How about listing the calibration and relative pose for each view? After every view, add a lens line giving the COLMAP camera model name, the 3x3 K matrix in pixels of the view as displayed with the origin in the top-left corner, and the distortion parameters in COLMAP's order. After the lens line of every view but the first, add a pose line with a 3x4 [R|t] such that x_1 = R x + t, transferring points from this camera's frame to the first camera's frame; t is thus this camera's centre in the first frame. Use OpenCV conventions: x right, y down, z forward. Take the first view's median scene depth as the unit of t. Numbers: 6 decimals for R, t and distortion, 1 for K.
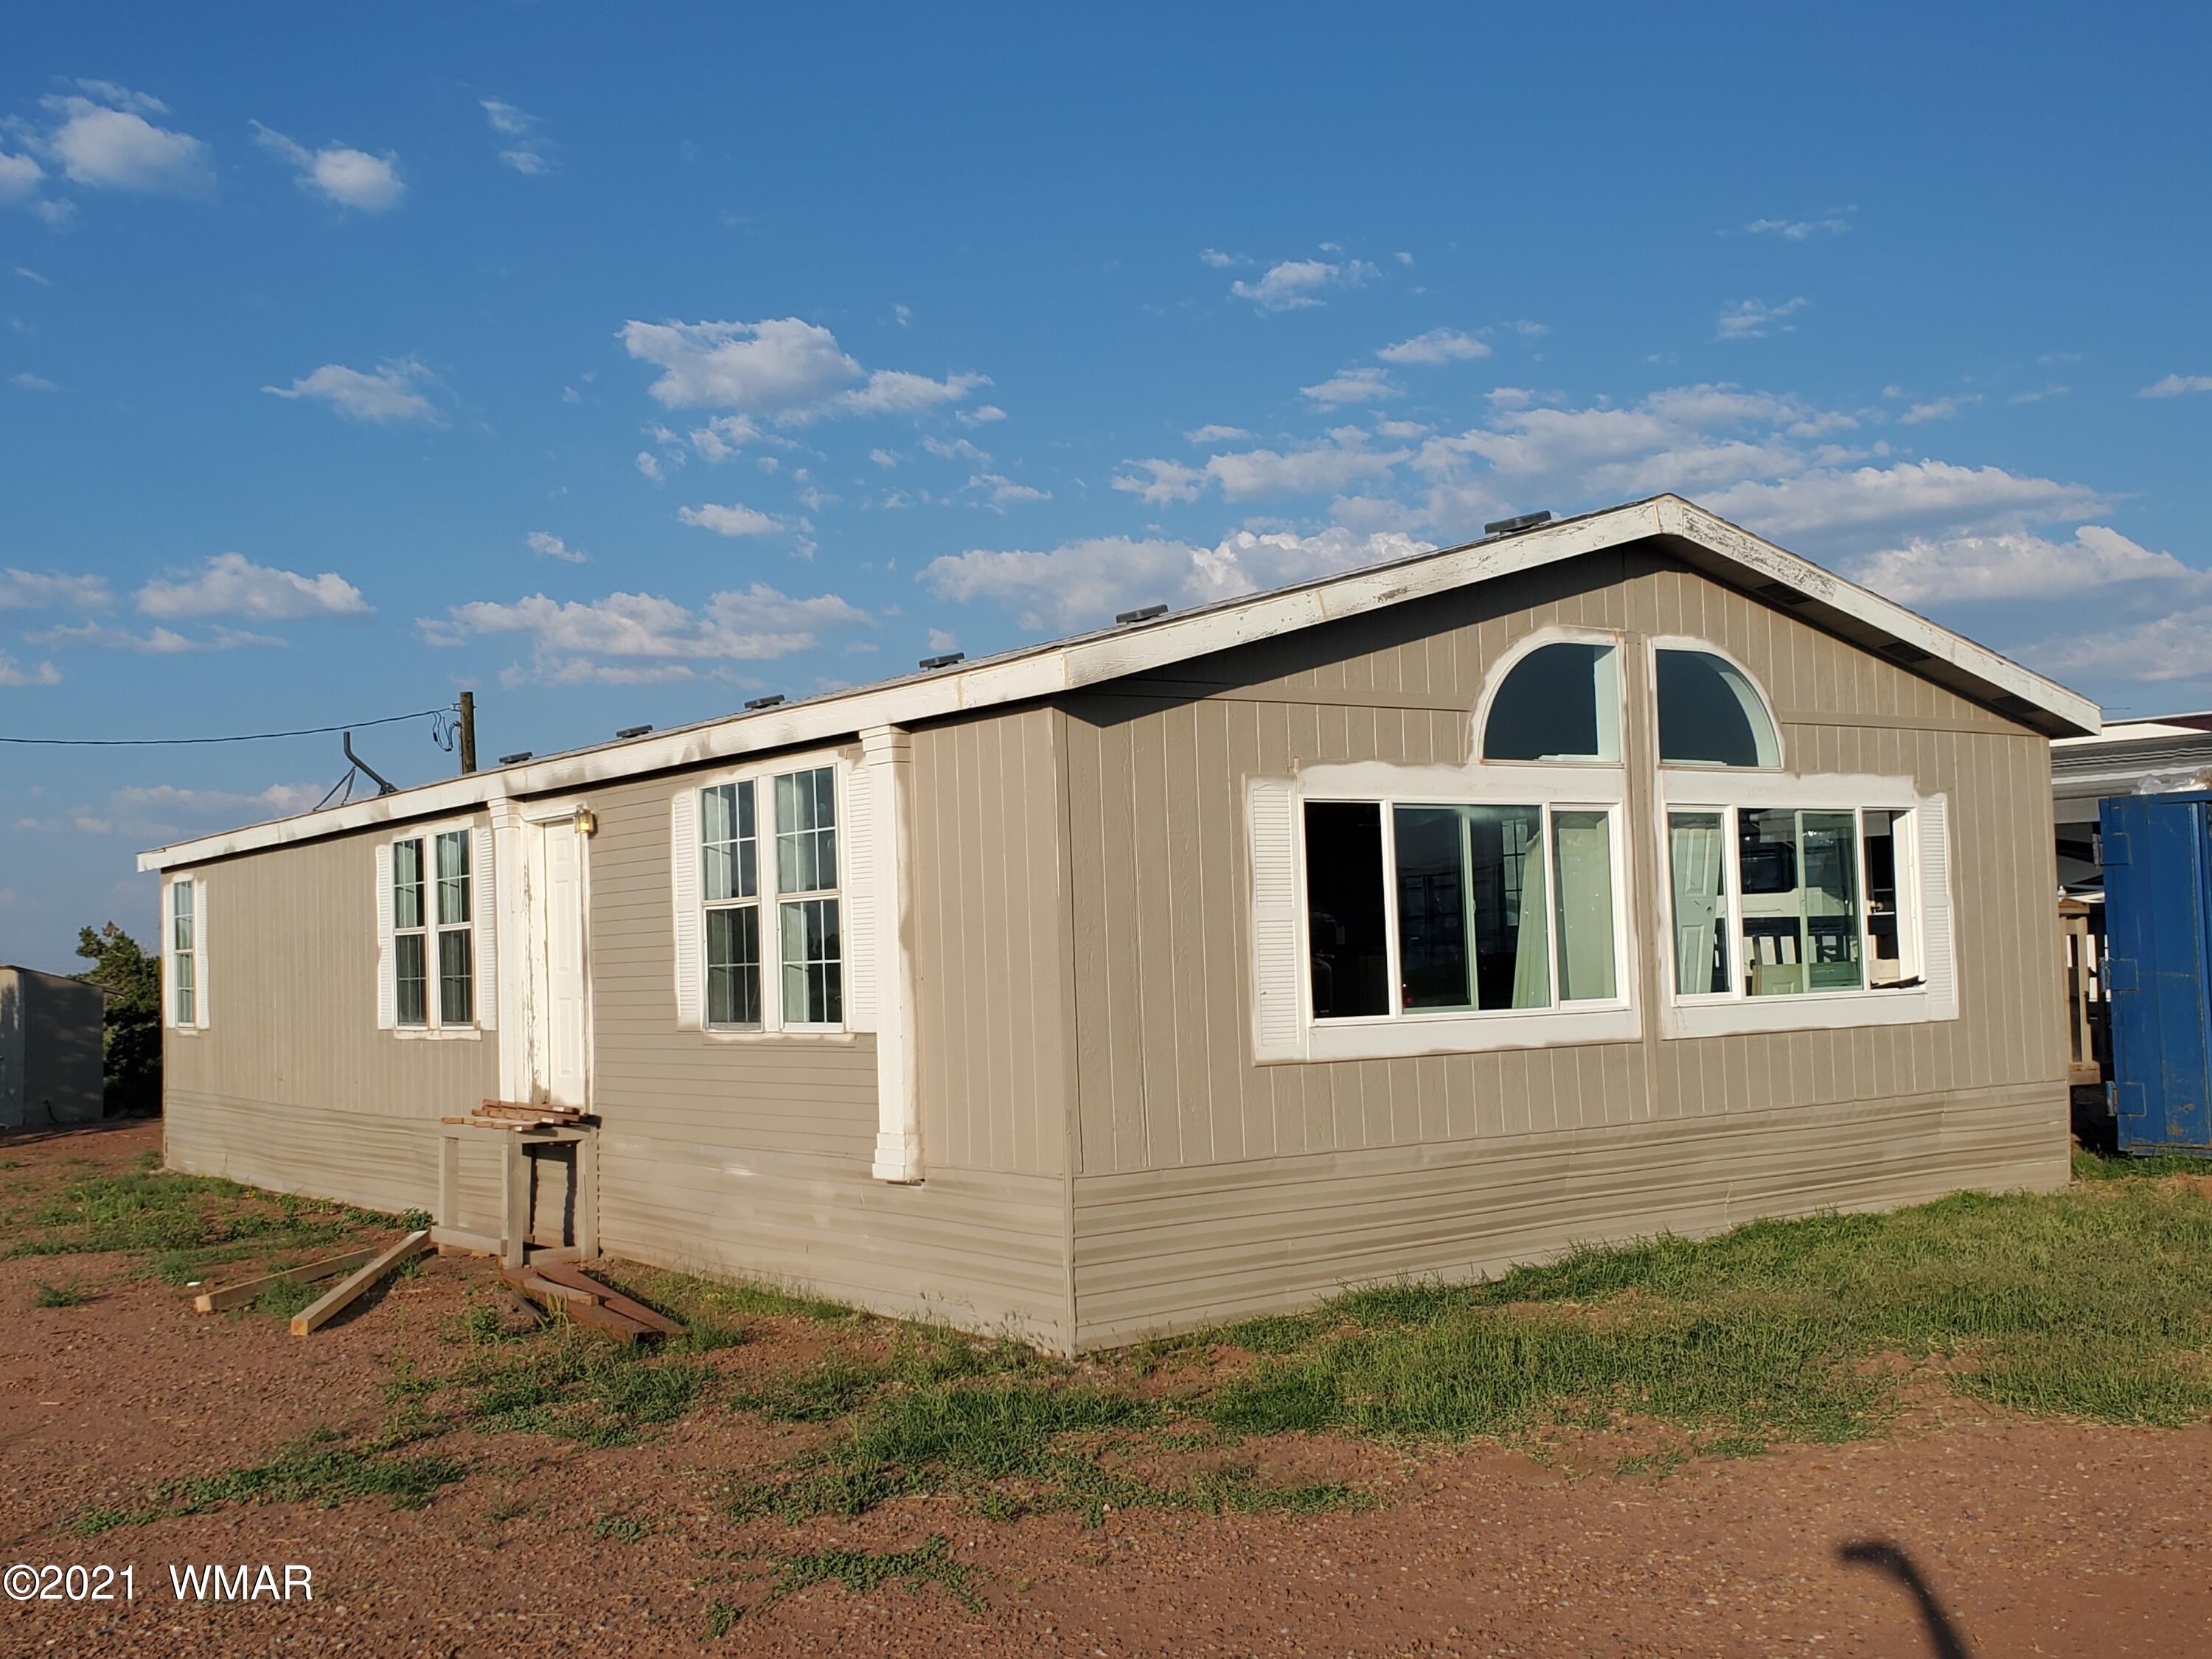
lens RADIAL K [[2221.1, 0, 1115.1], [0, 2221.1, 722.6], [0, 0, 1]] dist [0.027385, 0.000000]
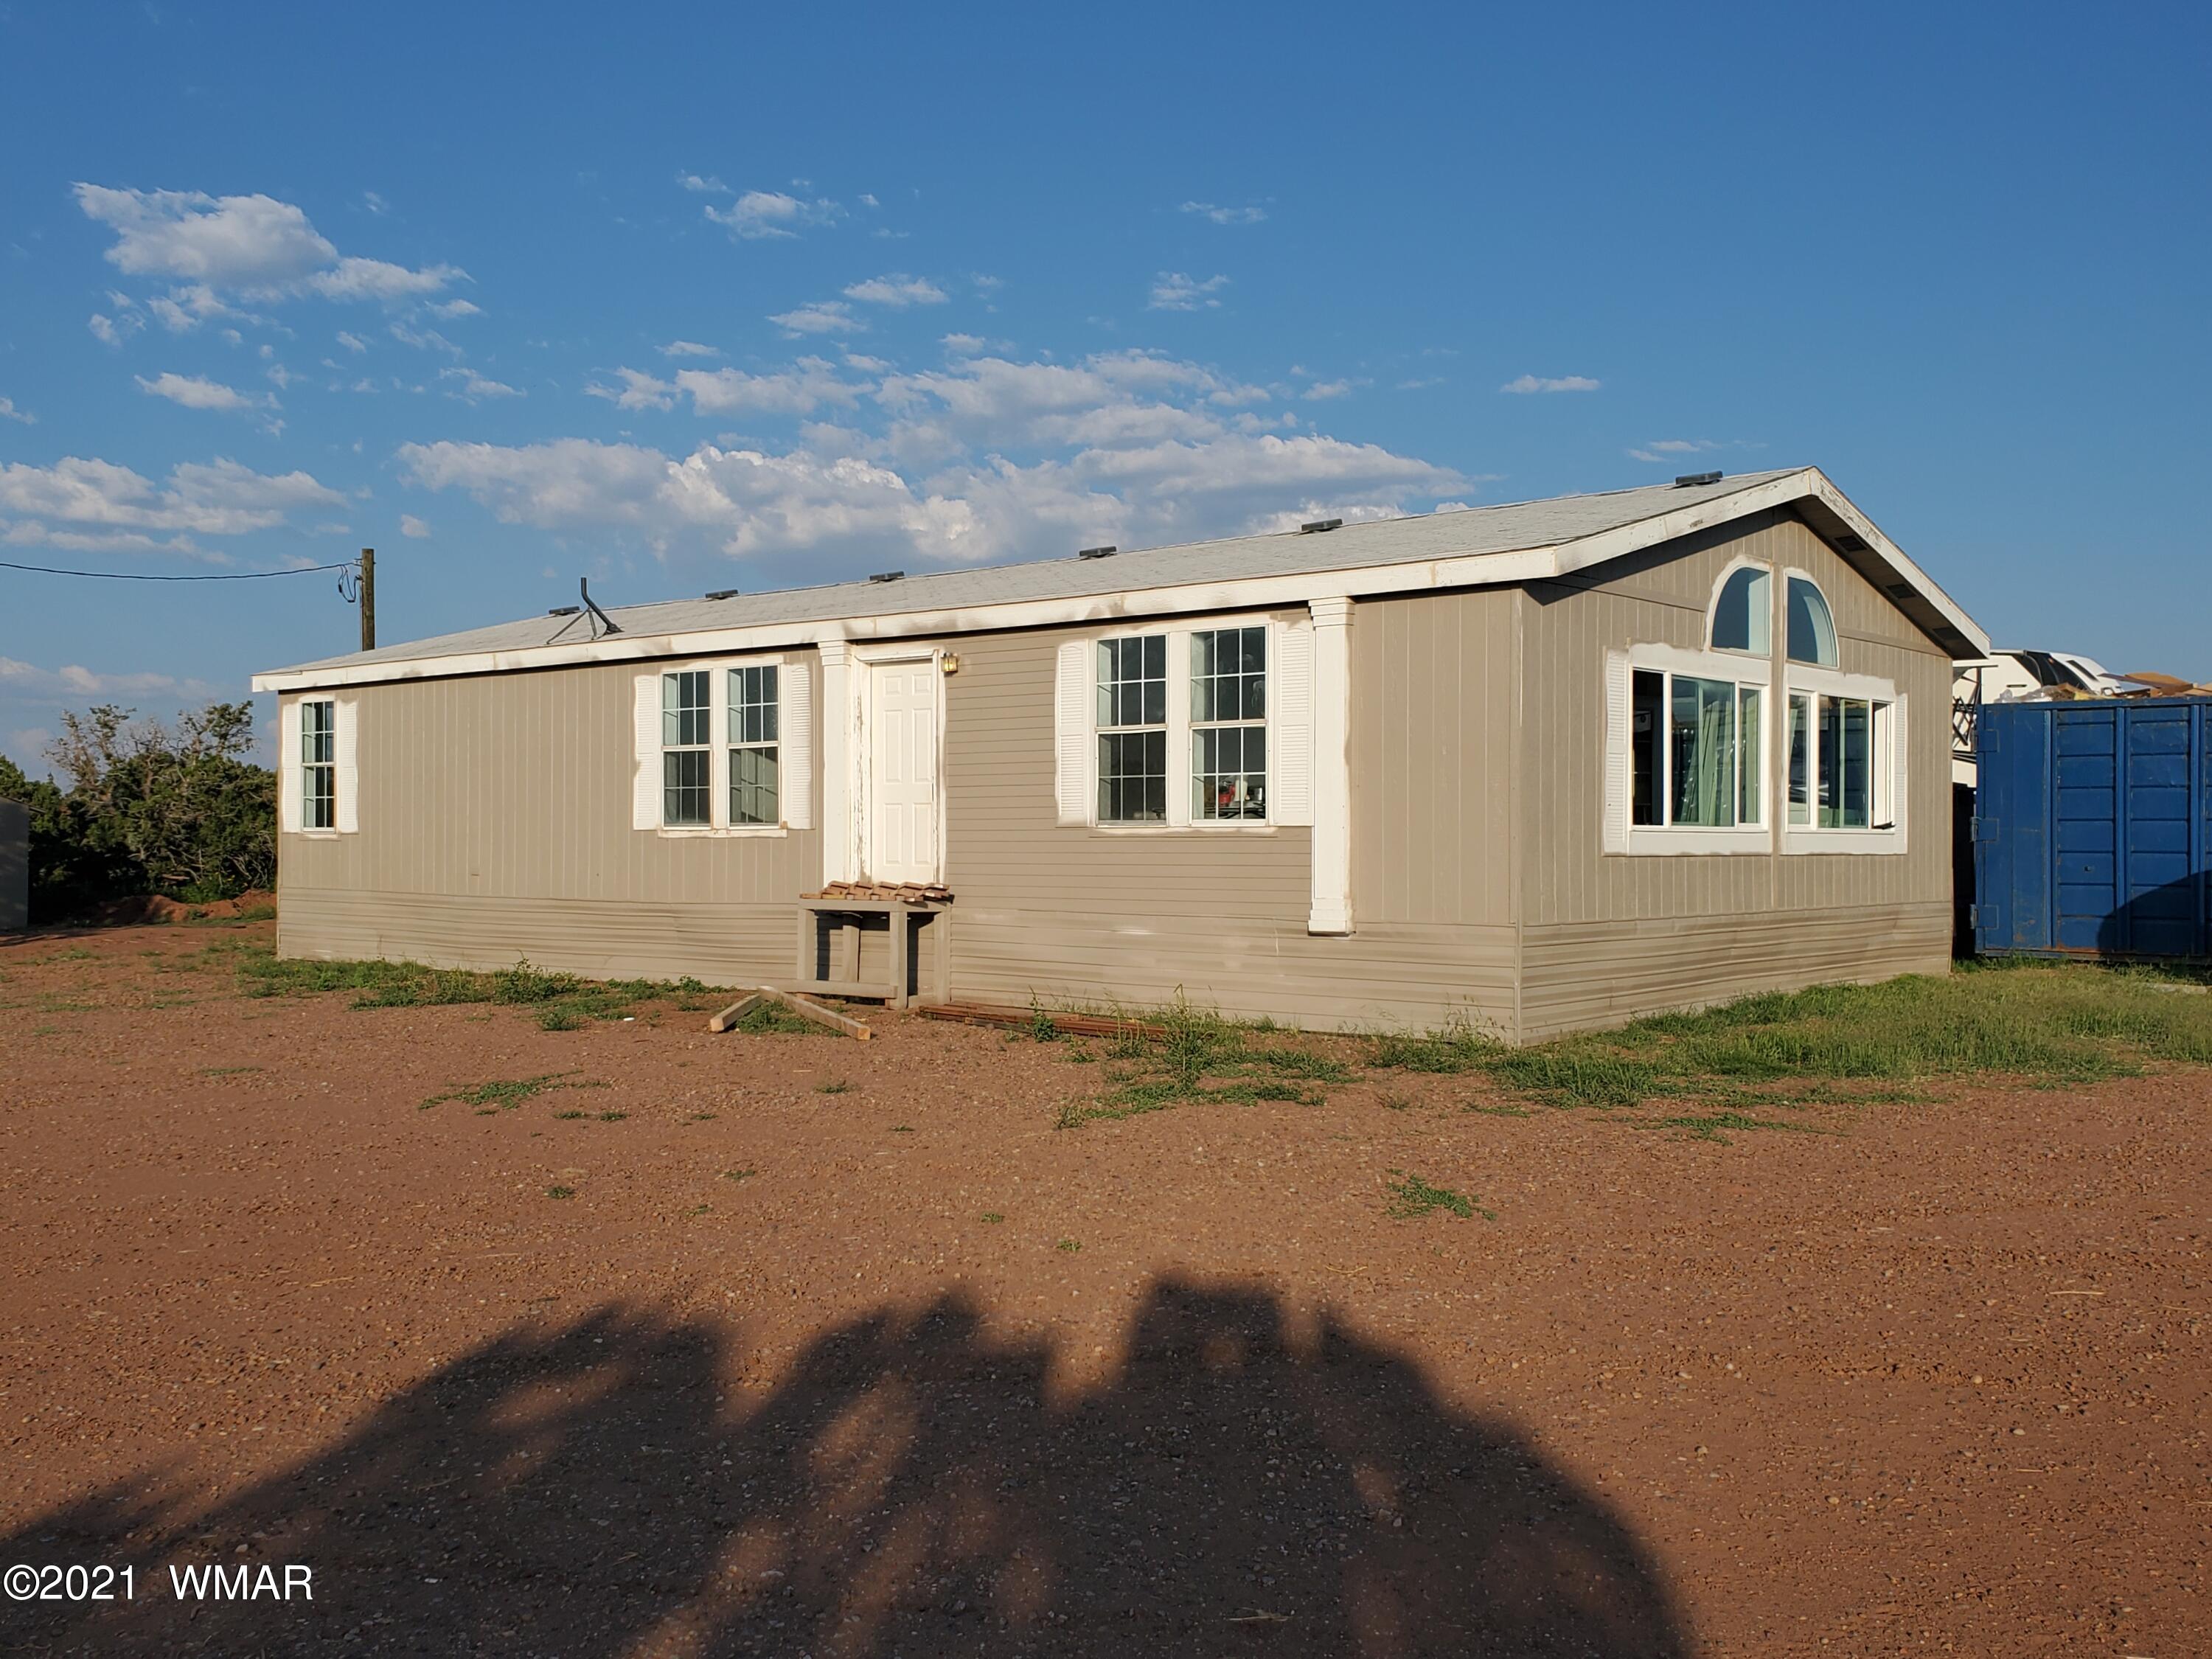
lens RADIAL K [[2059.5, 0, 1058.4], [0, 2059.5, 754.0], [0, 0, 1]] dist [0.031086, 0.000000]
pose [[0.971610, 0.044772, 0.232314, -0.449809], [-0.058155, 0.997000, 0.051081, 0.034164], [-0.229330, -0.063141, 0.971299, -0.144218]]
